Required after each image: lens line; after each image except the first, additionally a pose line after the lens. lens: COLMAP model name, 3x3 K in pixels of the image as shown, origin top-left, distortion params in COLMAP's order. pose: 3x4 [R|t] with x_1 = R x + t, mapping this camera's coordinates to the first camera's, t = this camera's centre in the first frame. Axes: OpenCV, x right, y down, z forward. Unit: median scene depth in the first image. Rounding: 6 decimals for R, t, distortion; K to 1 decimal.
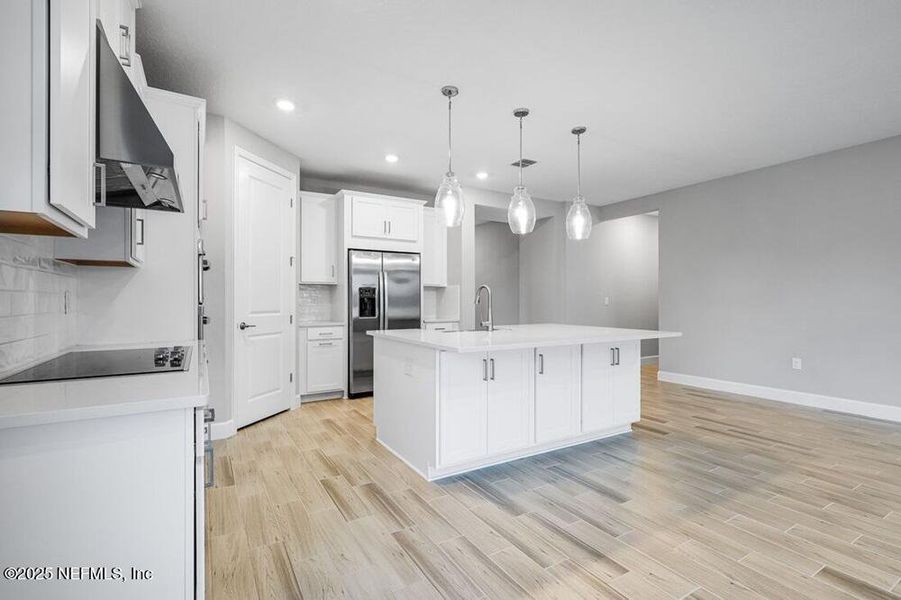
lens RADIAL K [[416.9, 0, 444.2], [0, 416.9, 300.8], [0, 0, 1]] dist [0.000768, 0.001494]
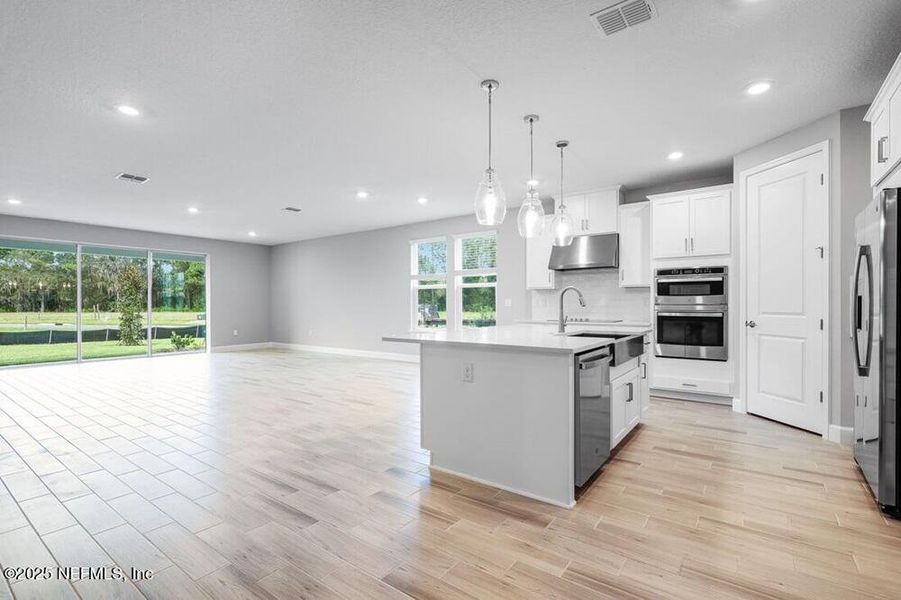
lens RADIAL K [[416.9, 0, 452.5], [0, 416.9, 307.7], [0, 0, 1]] dist [0.000768, 0.001494]
pose [[-0.916319, 0.004617, -0.400422, 0.704883], [0.000534, 0.999947, 0.010307, 0.002913], [0.400449, 0.009230, -0.916273, 1.689437]]
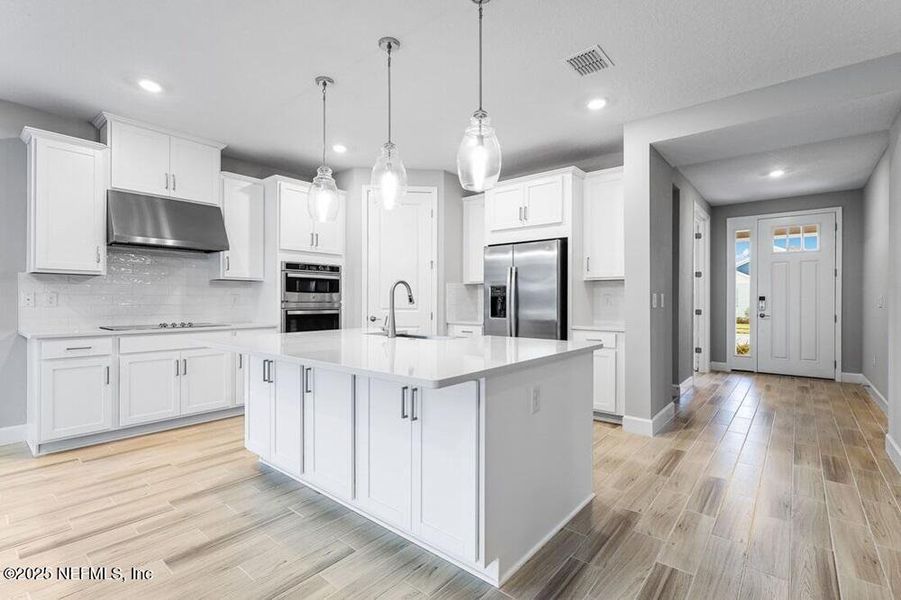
lens RADIAL K [[416.9, 0, 451.6], [0, 416.9, 301.5], [0, 0, 1]] dist [0.000768, 0.001494]
pose [[0.338936, 0.003659, -0.940802, 0.835819], [-0.002970, 0.999992, 0.002819, 0.001220], [0.940805, 0.001839, 0.338944, 0.777158]]
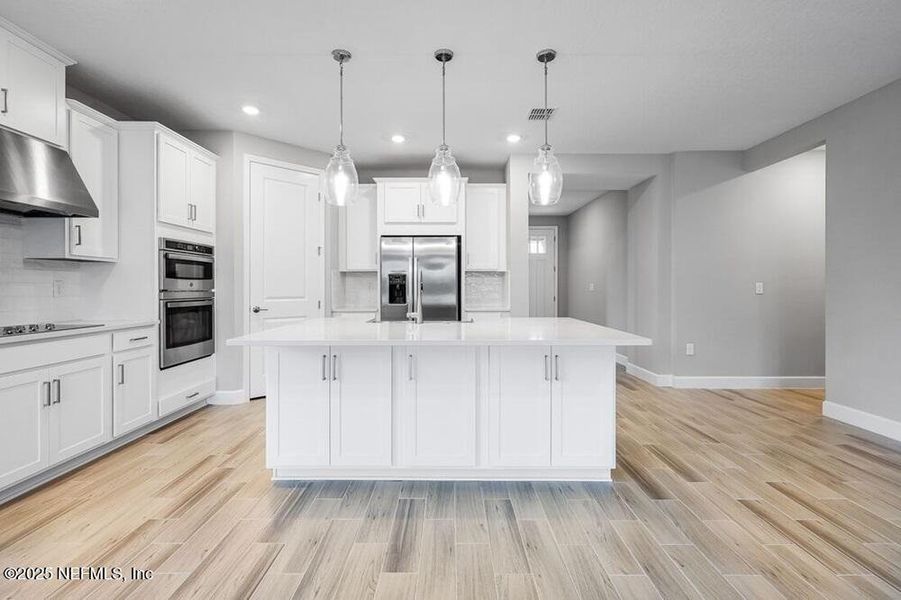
lens RADIAL K [[416.9, 0, 446.3], [0, 416.9, 290.7], [0, 0, 1]] dist [0.000768, 0.001494]
pose [[0.857825, 0.004278, -0.513925, 0.551270], [0.000241, 0.999962, 0.008726, -0.001568], [0.513942, -0.007609, 0.857791, 0.279285]]
